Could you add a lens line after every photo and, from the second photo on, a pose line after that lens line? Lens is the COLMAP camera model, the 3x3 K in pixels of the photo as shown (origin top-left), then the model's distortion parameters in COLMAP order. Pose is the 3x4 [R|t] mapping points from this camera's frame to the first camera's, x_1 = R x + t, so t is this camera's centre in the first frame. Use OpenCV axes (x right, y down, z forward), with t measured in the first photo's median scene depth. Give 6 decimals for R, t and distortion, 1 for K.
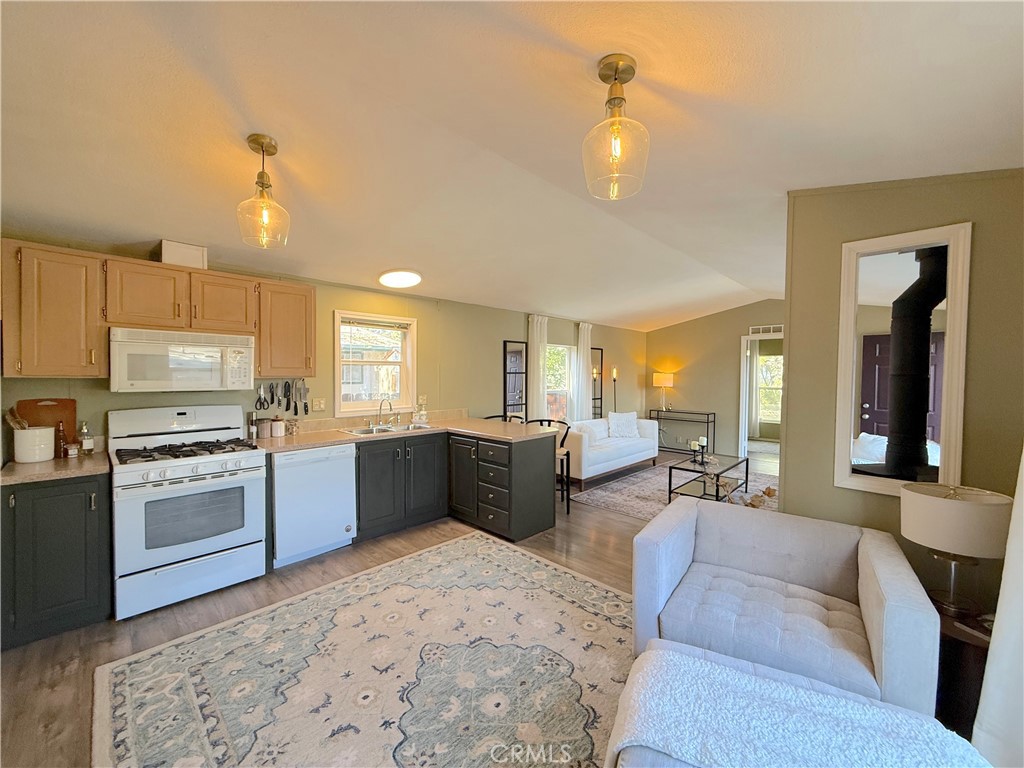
lens RADIAL K [[406.0, 0, 514.2], [0, 406.0, 384.5], [0, 0, 1]] dist [0.000143, 0.000506]
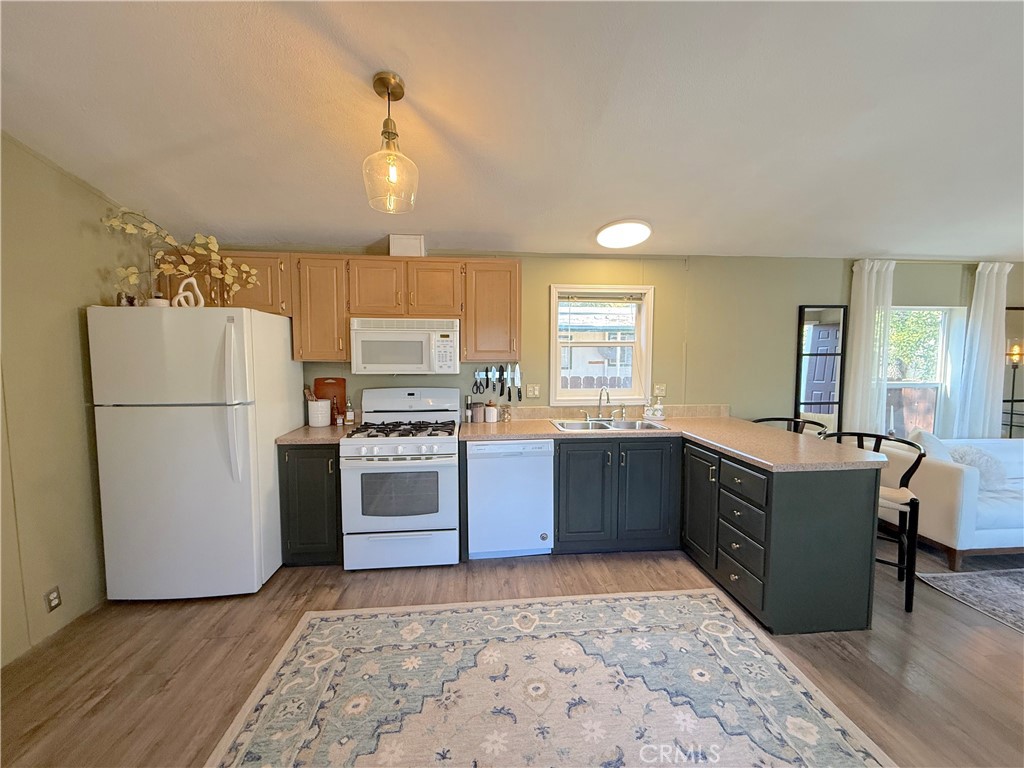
lens RADIAL K [[406.0, 0, 514.2], [0, 406.0, 384.5], [0, 0, 1]] dist [0.000143, 0.000506]
pose [[0.760630, 0.041961, -0.647828, 0.091030], [-0.013053, 0.998696, 0.049362, -0.010948], [0.649055, -0.029090, 0.760185, 0.313668]]
